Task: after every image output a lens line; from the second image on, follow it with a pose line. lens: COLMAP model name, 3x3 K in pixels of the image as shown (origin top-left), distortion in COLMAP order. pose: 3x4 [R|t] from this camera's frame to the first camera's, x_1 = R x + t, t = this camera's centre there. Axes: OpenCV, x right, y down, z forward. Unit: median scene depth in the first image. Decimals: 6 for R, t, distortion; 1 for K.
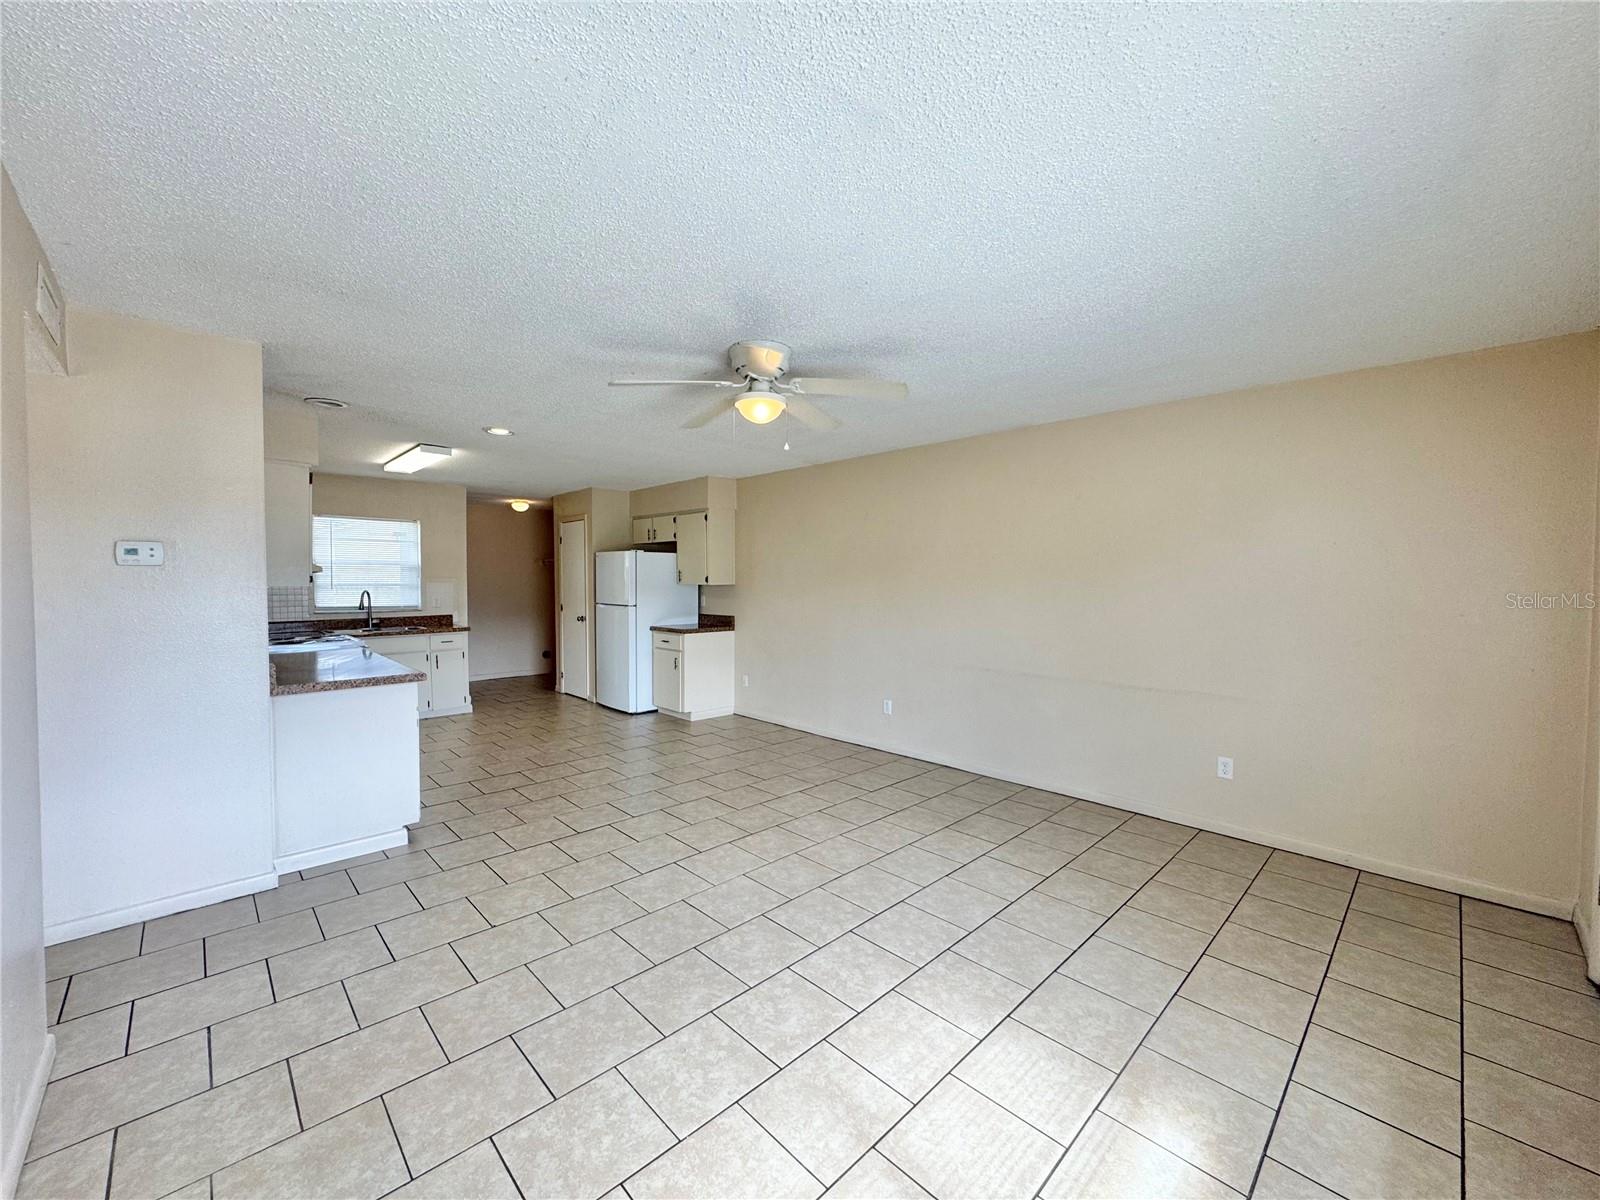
lens RADIAL K [[637.9, 0, 802.6], [0, 637.9, 598.7], [0, 0, 1]] dist [-0.002232, -0.000171]
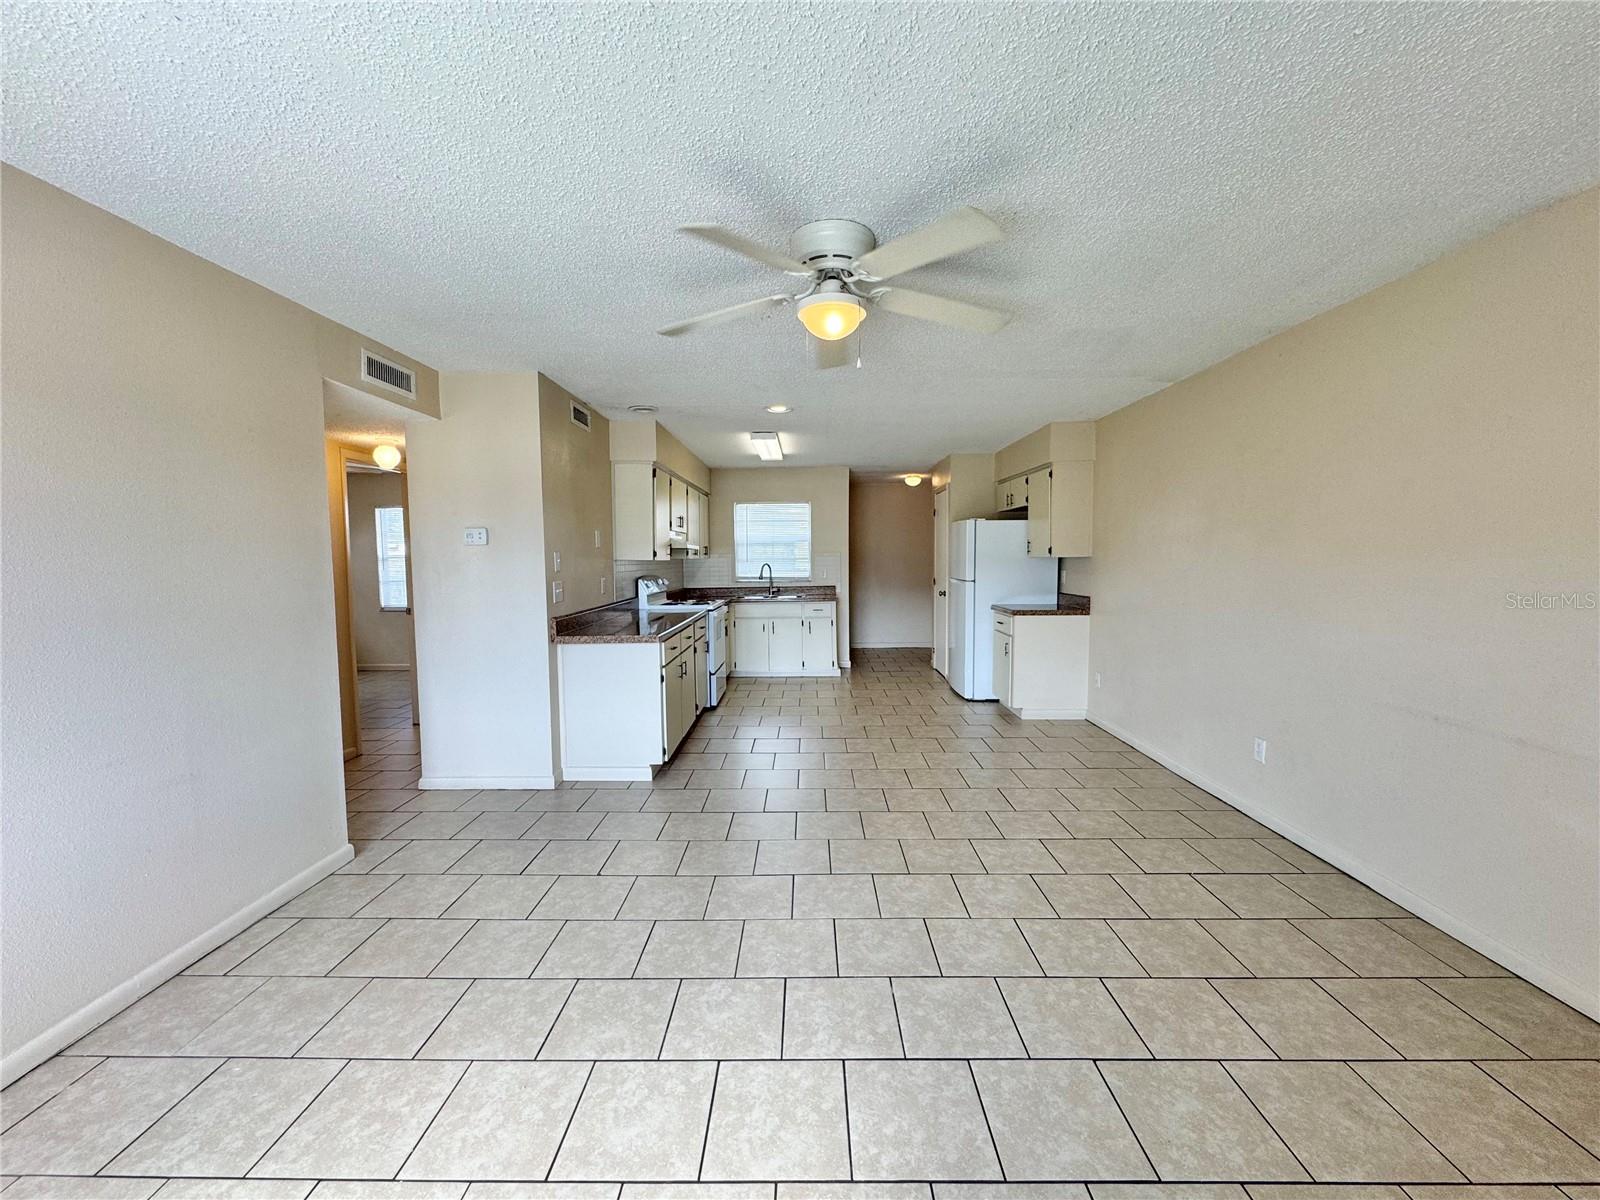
lens RADIAL K [[636.0, 0, 802.3], [0, 636.0, 602.8], [0, 0, 1]] dist [-0.003102, -0.000085]
pose [[0.710615, 0.044861, -0.702149, 0.241380], [-0.011683, 0.998580, 0.051976, -0.002775], [0.703484, -0.028732, 0.710130, 0.239484]]
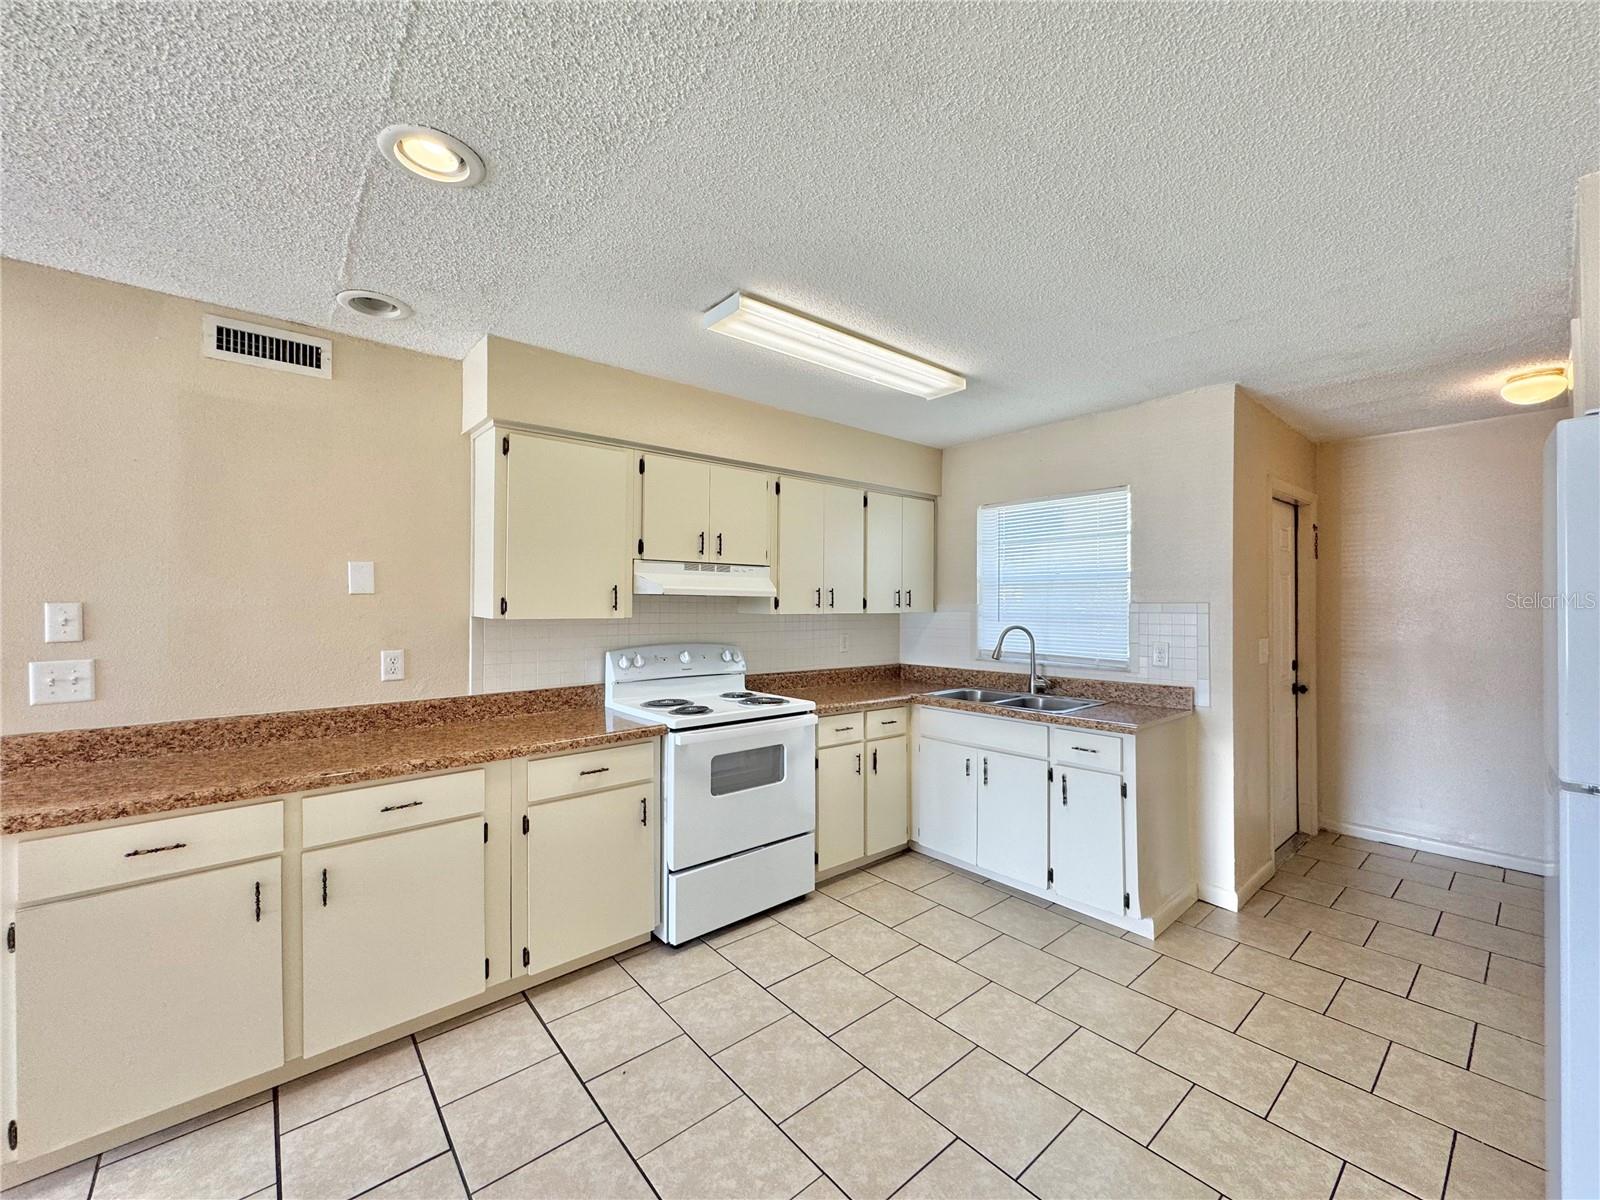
lens RADIAL K [[637.9, 0, 802.6], [0, 637.9, 598.7], [0, 0, 1]] dist [-0.002232, -0.000171]
pose [[-0.064690, -0.009368, -0.997861, -0.133778], [-0.029740, 0.999530, -0.007456, -0.032434], [0.997462, 0.029194, -0.064938, 1.015347]]
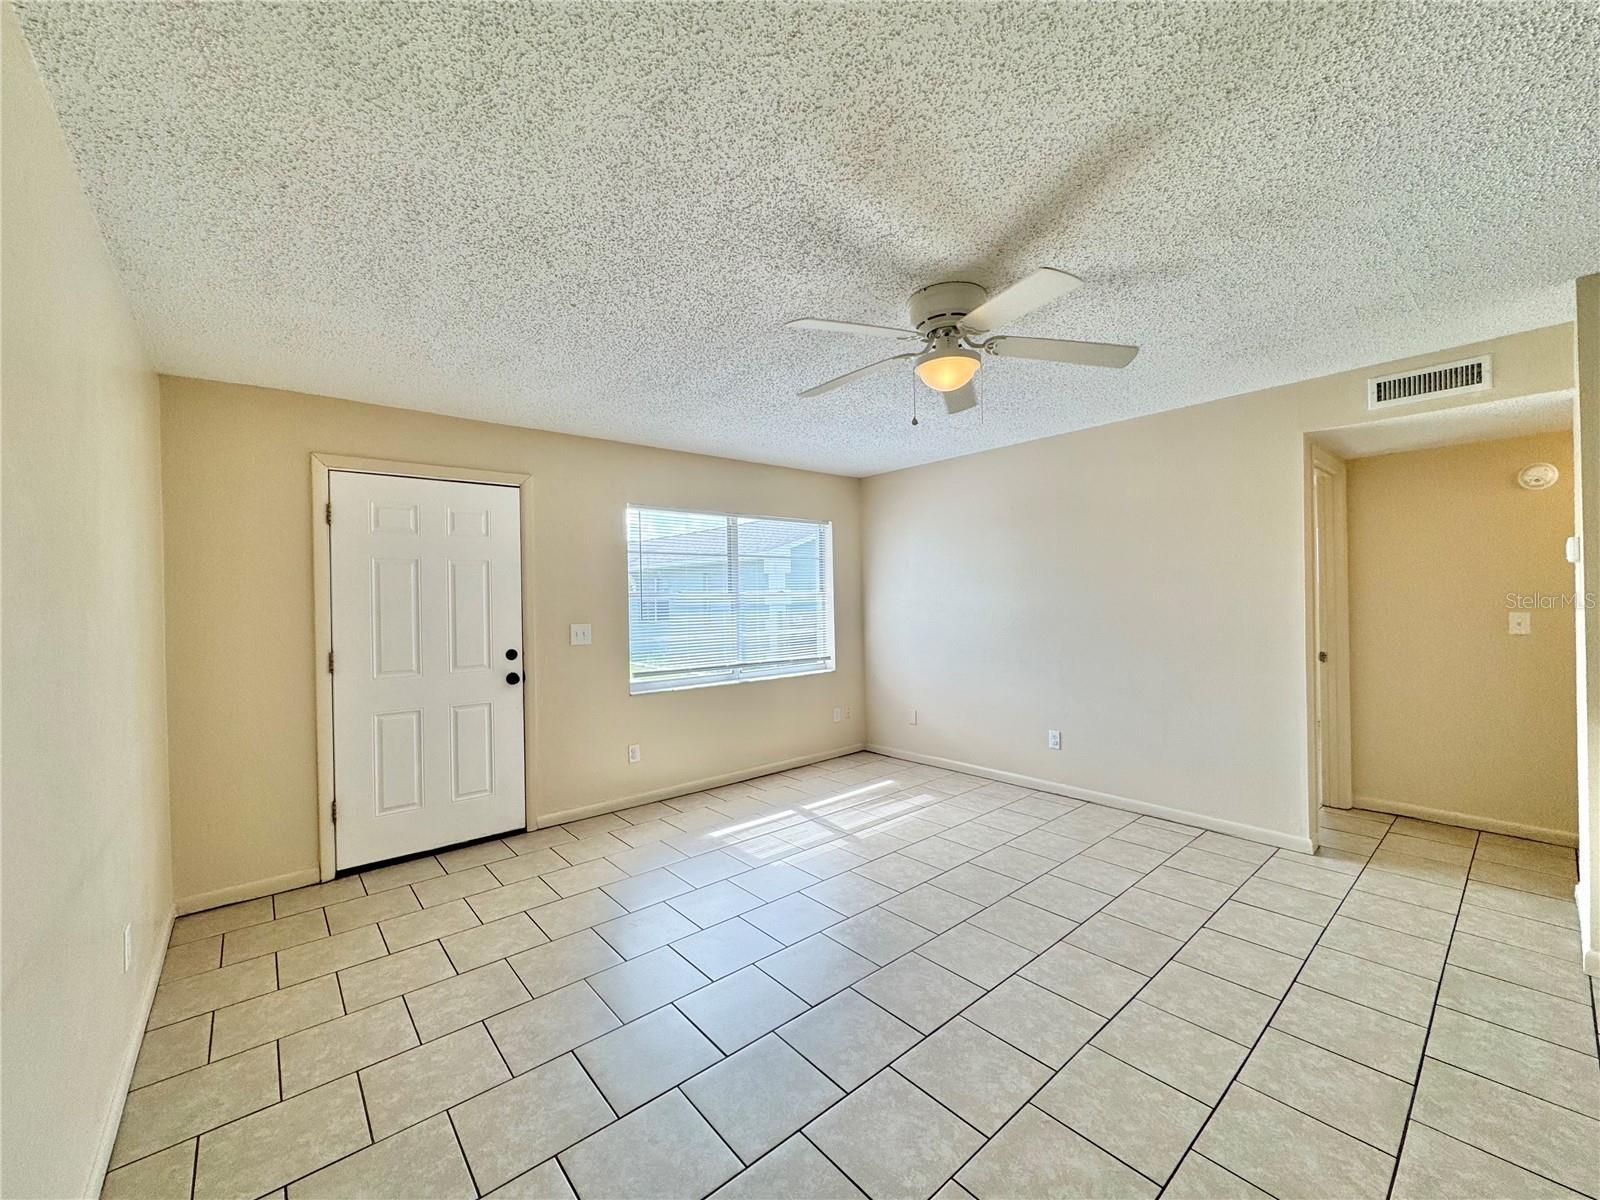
lens RADIAL K [[637.2, 0, 800.0], [0, 637.2, 600.0], [0, 0, 1]] dist [-0.001014, -0.000178]
pose [[-0.997968, 0.015192, 0.061875, 0.040244], [0.017291, 0.999288, 0.033535, -0.023422], [-0.061321, 0.034537, -0.997520, 0.987931]]
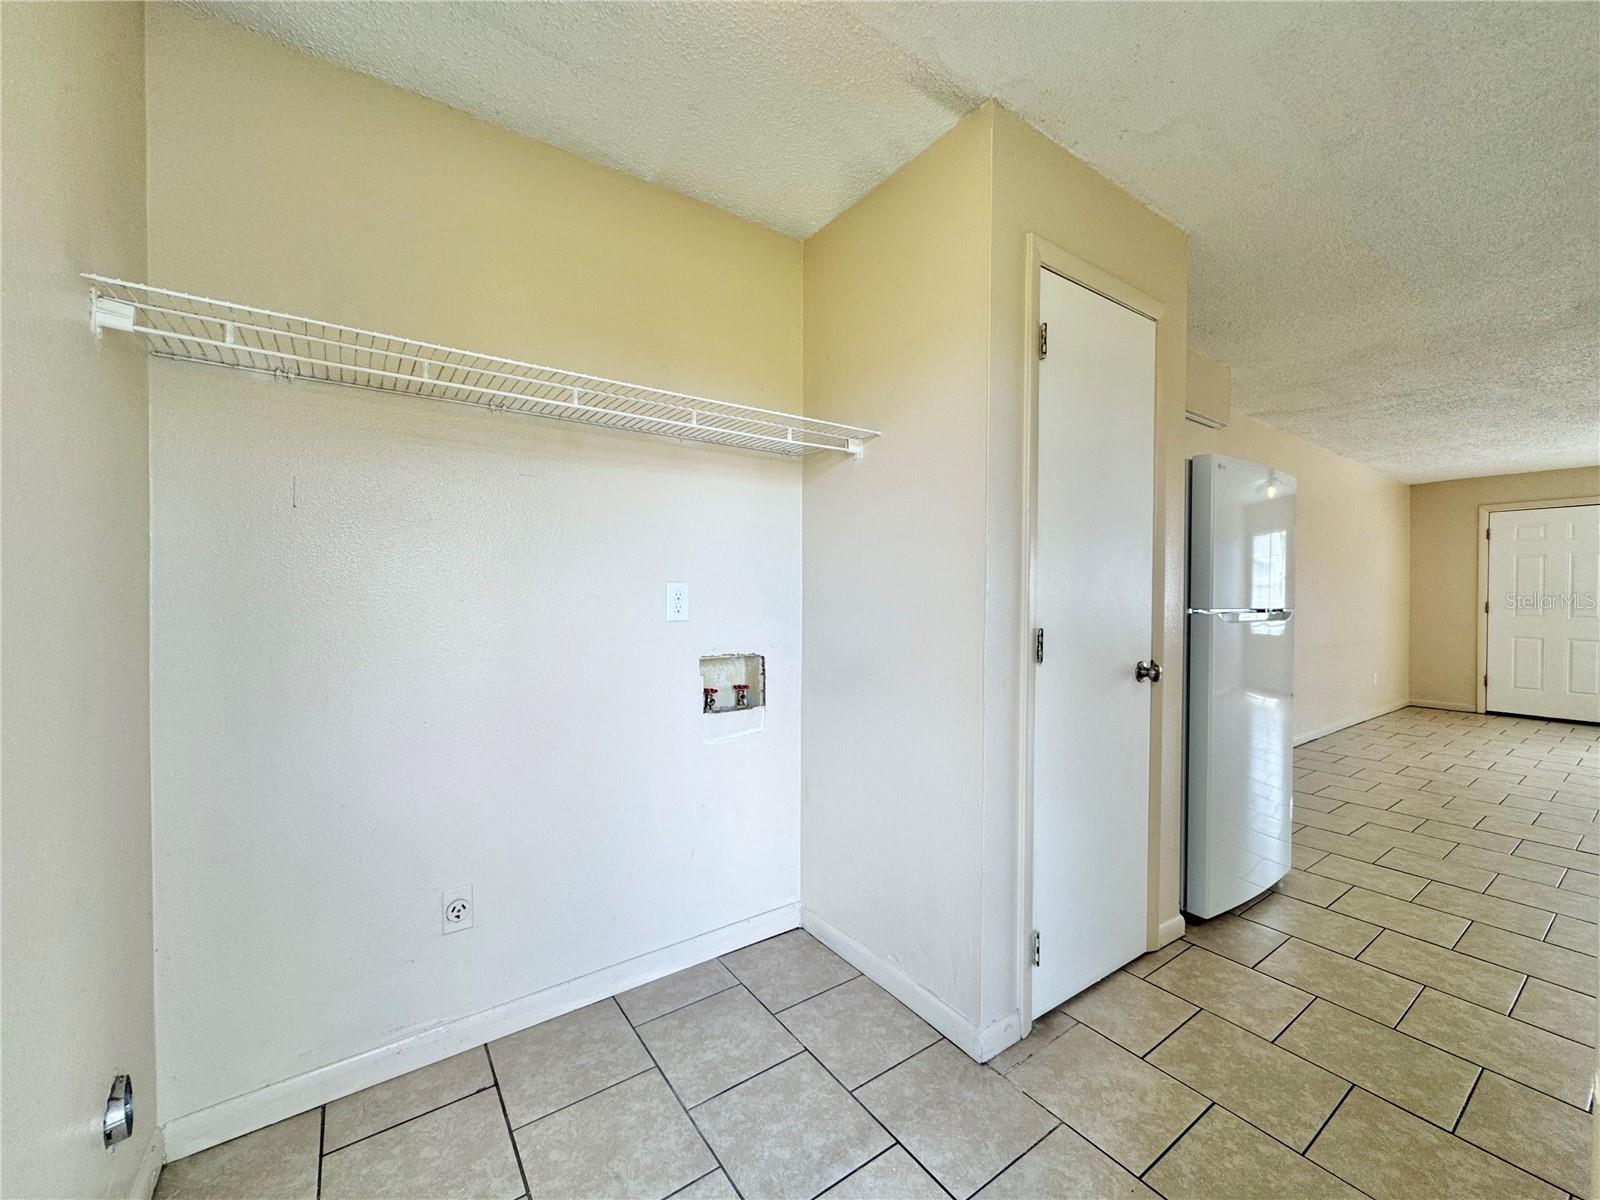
lens RADIAL K [[636.0, 0, 802.3], [0, 636.0, 602.8], [0, 0, 1]] dist [-0.003102, -0.000085]
pose [[0.154012, -0.016017, 0.987939, -0.890970], [0.025847, 0.999592, 0.012176, -0.009451], [-0.987731, 0.023660, 0.154363, 1.531675]]
